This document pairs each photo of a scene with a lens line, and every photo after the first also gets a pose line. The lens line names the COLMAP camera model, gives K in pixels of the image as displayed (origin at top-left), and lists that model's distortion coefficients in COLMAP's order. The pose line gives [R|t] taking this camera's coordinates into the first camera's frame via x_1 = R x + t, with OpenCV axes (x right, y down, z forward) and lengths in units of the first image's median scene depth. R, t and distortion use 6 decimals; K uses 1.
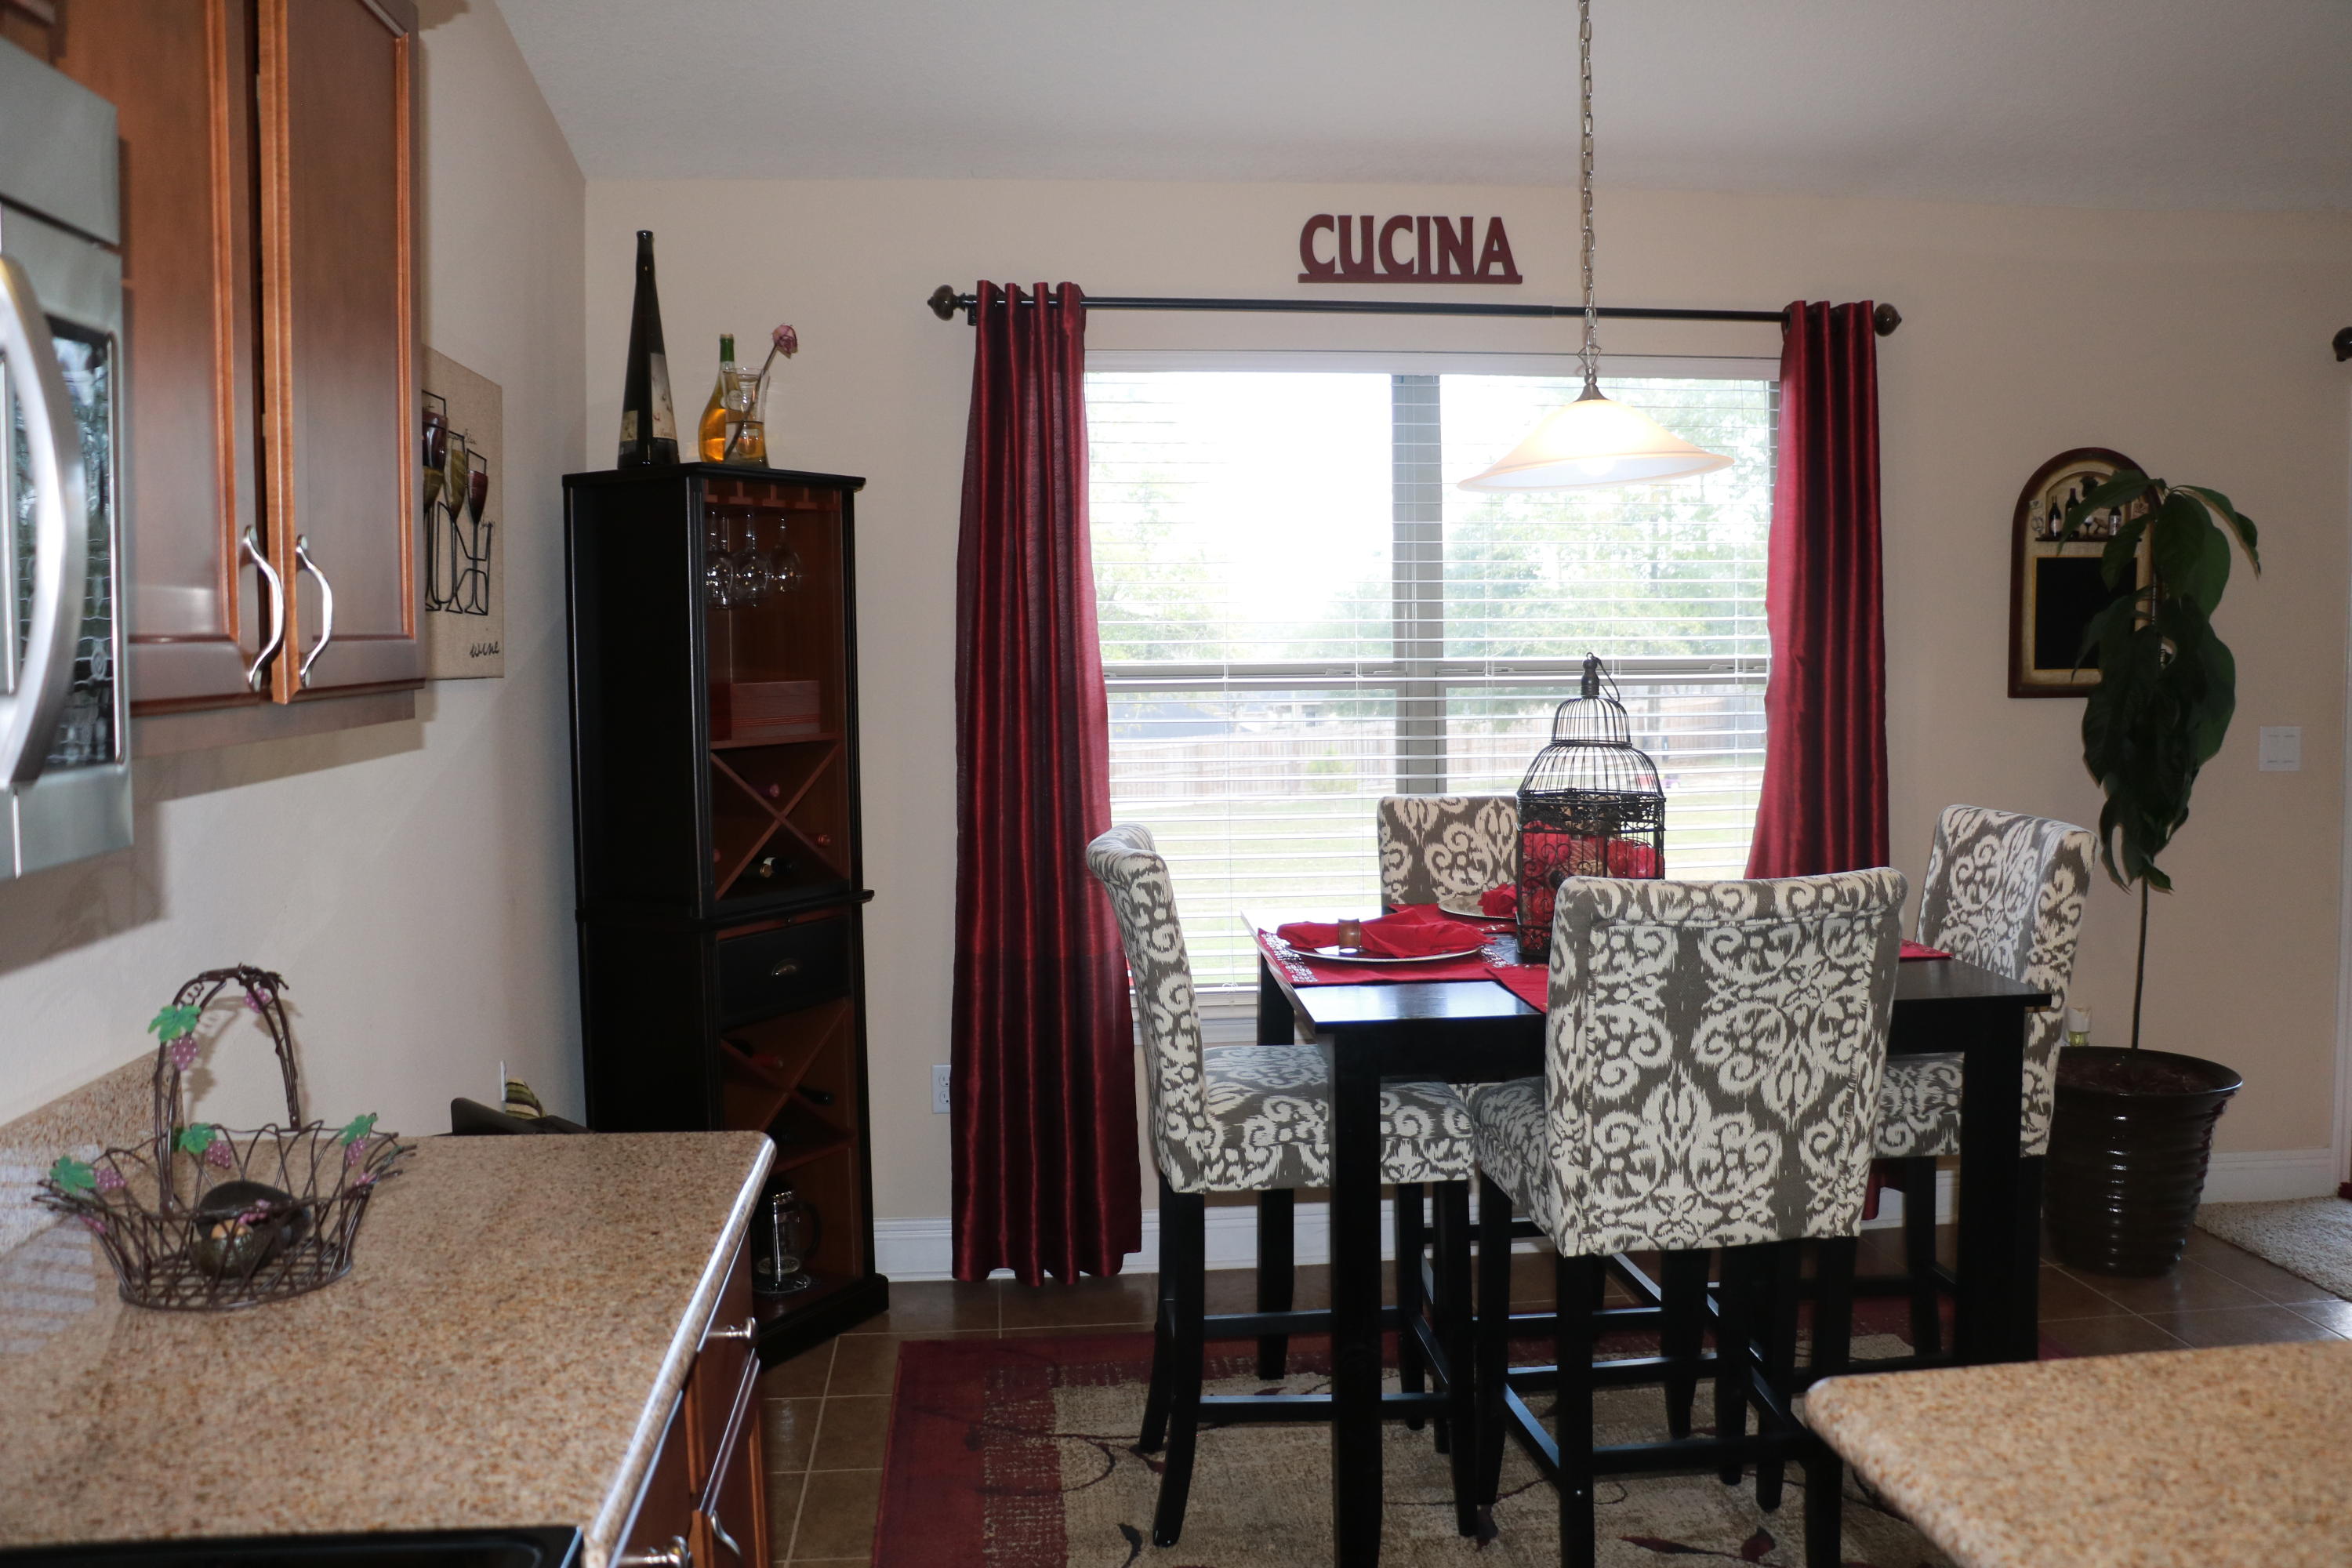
lens RADIAL K [[1924.7, 0, 1188.6], [0, 1924.7, 782.6], [0, 0, 1]] dist [-0.185718, 0.153554]
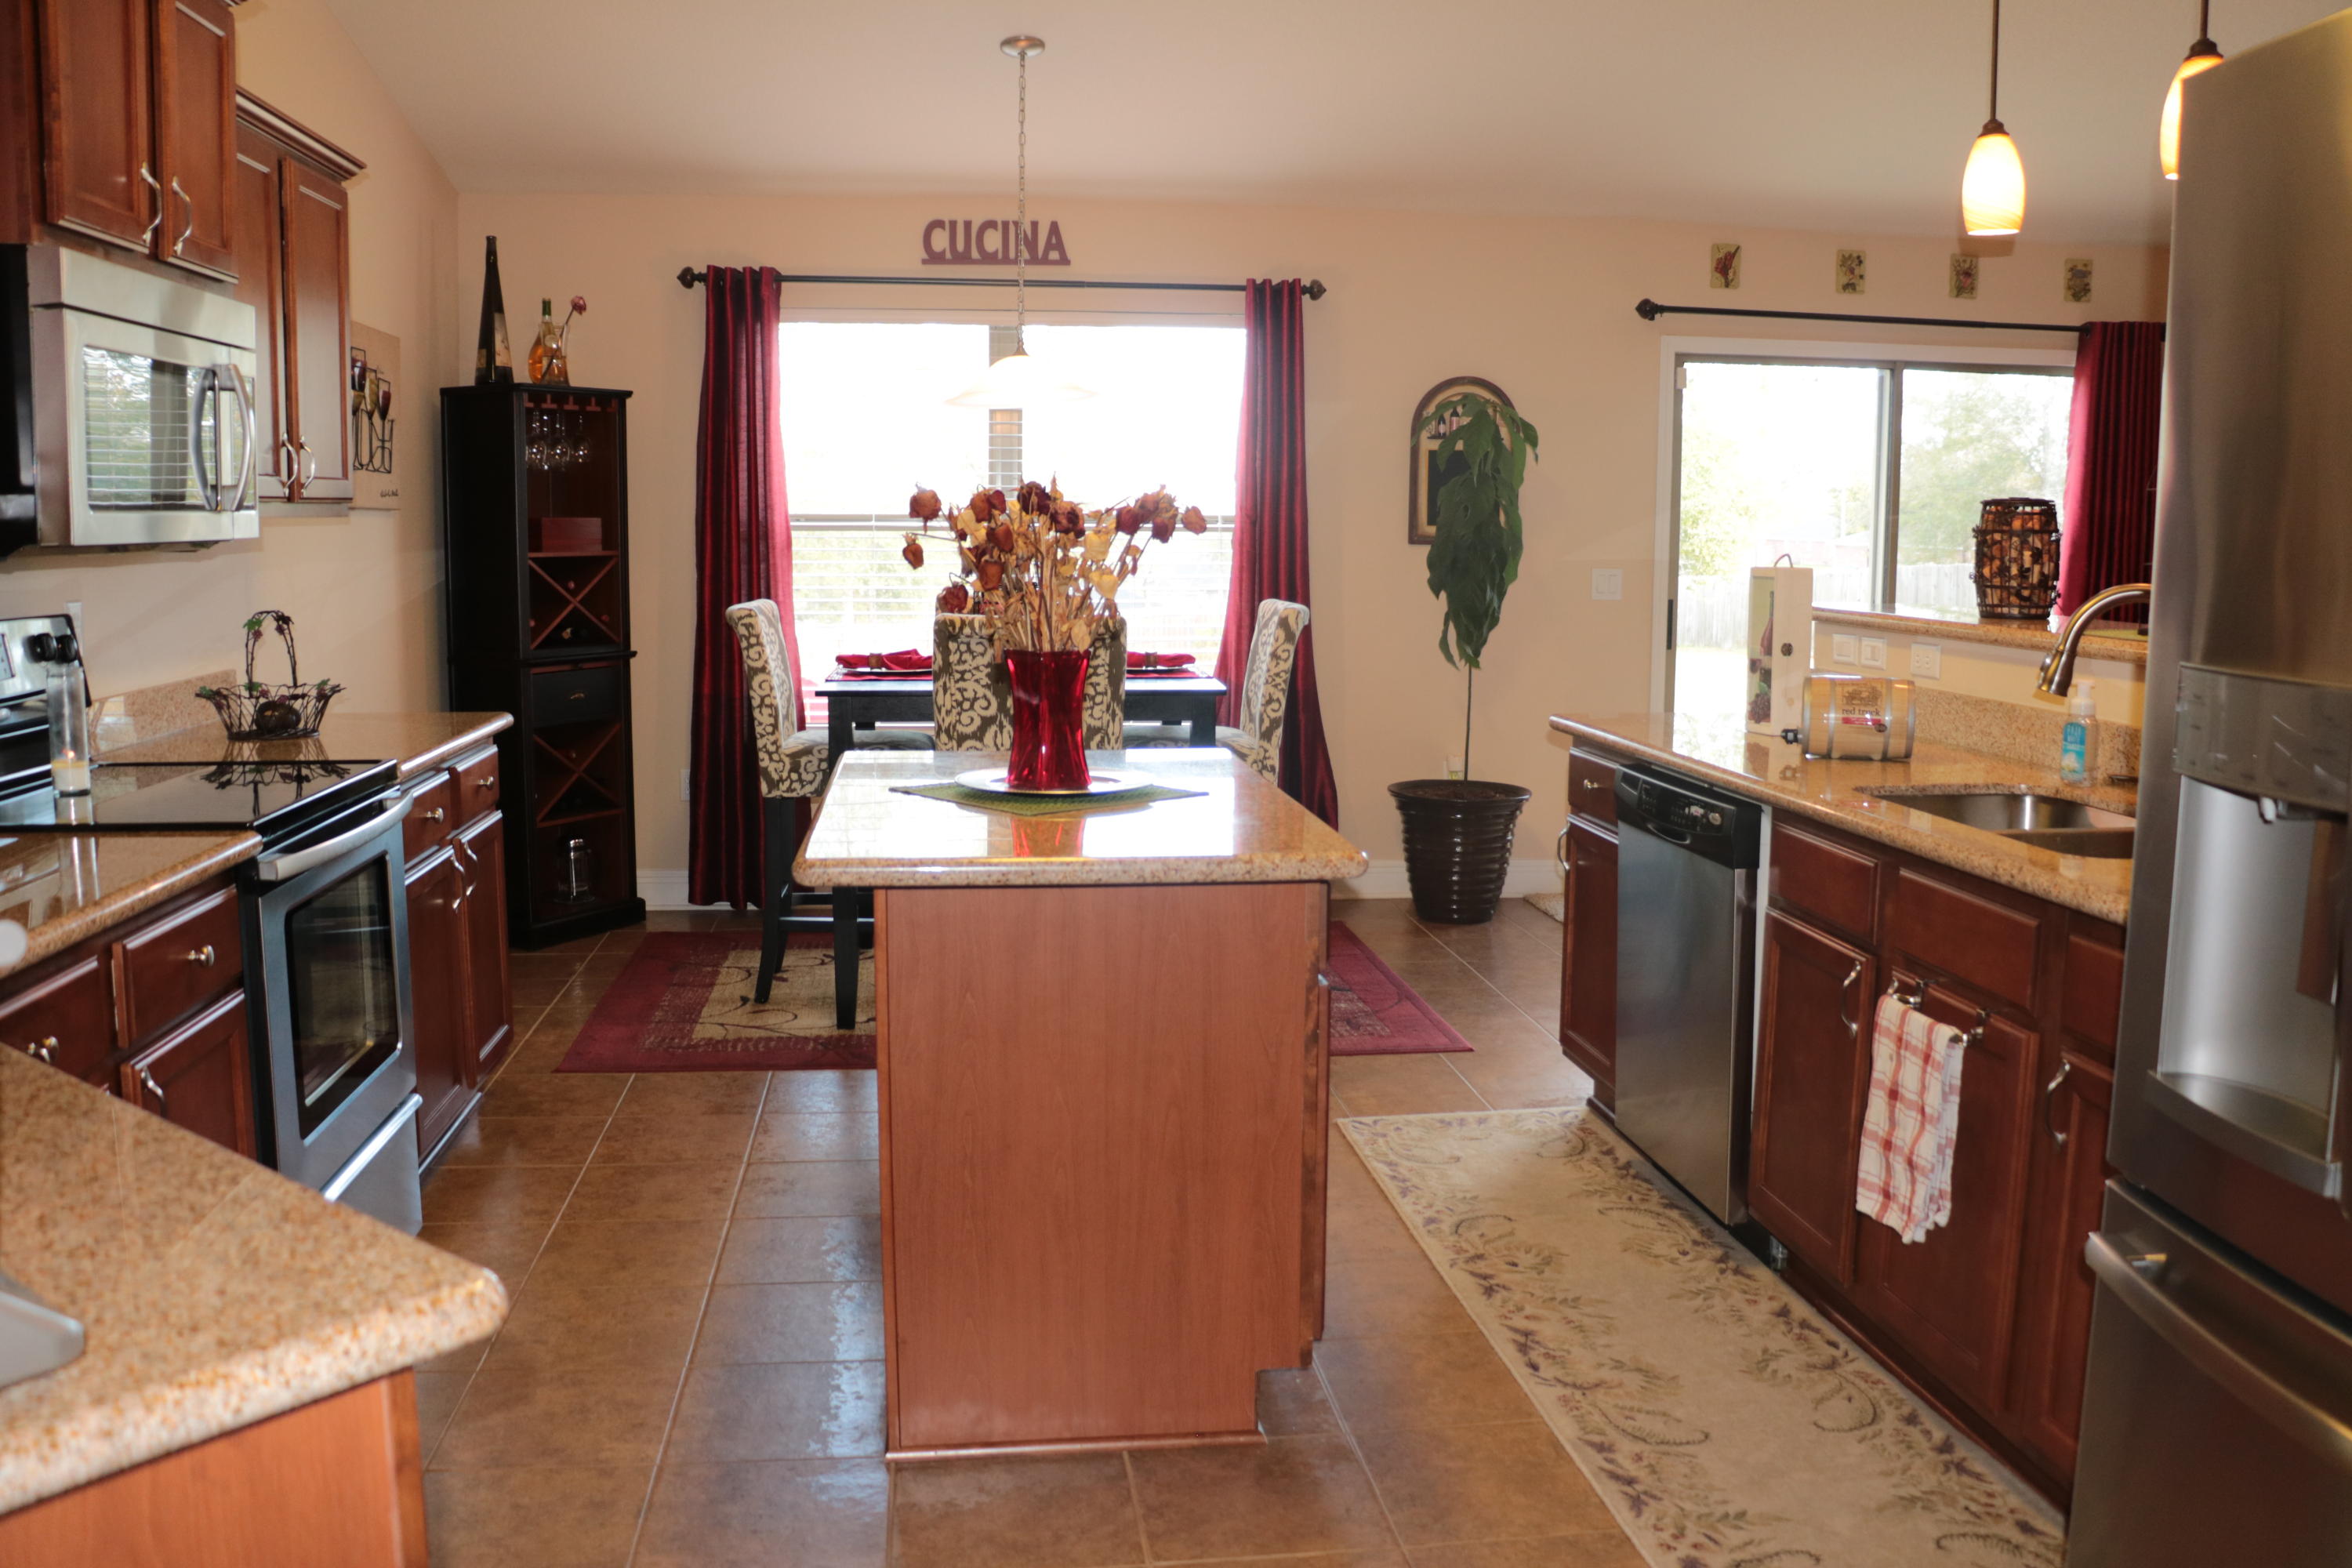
lens RADIAL K [[1924.7, 0, 1172.2], [0, 1924.7, 784.8], [0, 0, 1]] dist [-0.185718, 0.153554]
pose [[0.999581, 0.017253, 0.023230, 0.261650], [-0.018659, 0.997917, 0.061757, 0.065372], [-0.022116, -0.062165, 0.997821, -0.628318]]
